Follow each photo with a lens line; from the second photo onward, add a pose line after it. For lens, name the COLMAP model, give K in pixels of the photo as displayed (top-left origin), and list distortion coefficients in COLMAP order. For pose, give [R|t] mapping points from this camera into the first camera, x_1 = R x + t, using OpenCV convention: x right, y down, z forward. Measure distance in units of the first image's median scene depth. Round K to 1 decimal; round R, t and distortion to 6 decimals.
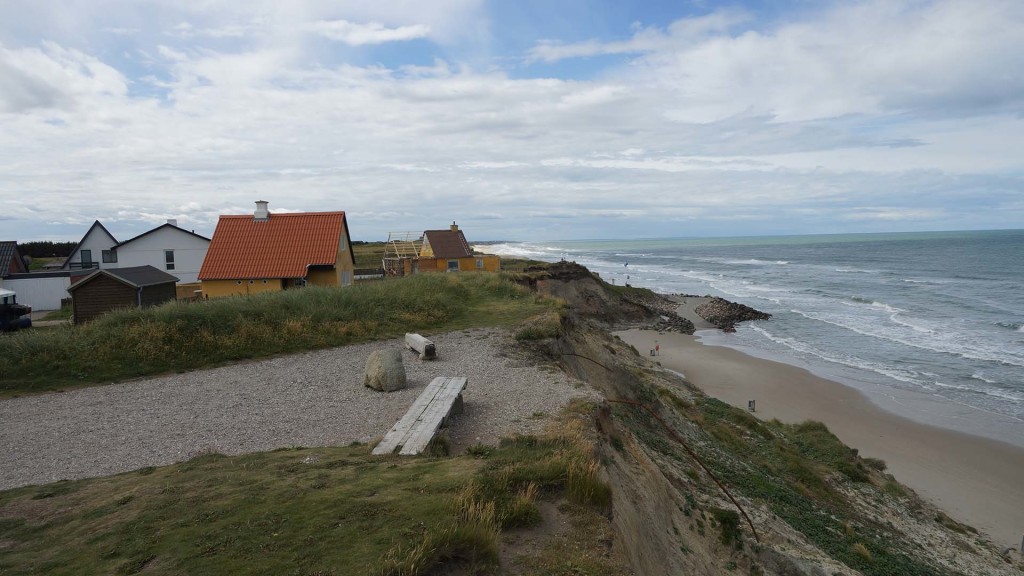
lens RADIAL K [[723.9, 0, 512.8], [0, 723.9, 288.4], [0, 0, 1]] dist [0.000026, 0.000062]
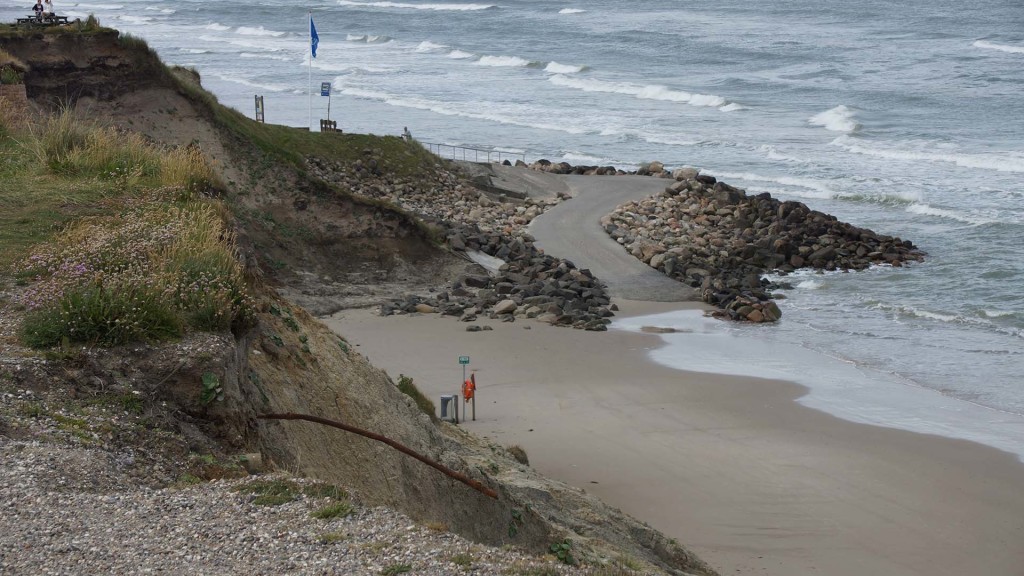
lens RADIAL K [[2827.2, 0, 511.7], [0, 2827.2, 287.9], [0, 0, 1]] dist [-0.026322, 0.000000]
pose [[0.960746, -0.014334, 0.277060, -0.036397], [0.003147, 0.999163, 0.040780, 0.011939], [-0.277413, -0.038307, 0.959987, 0.116882]]
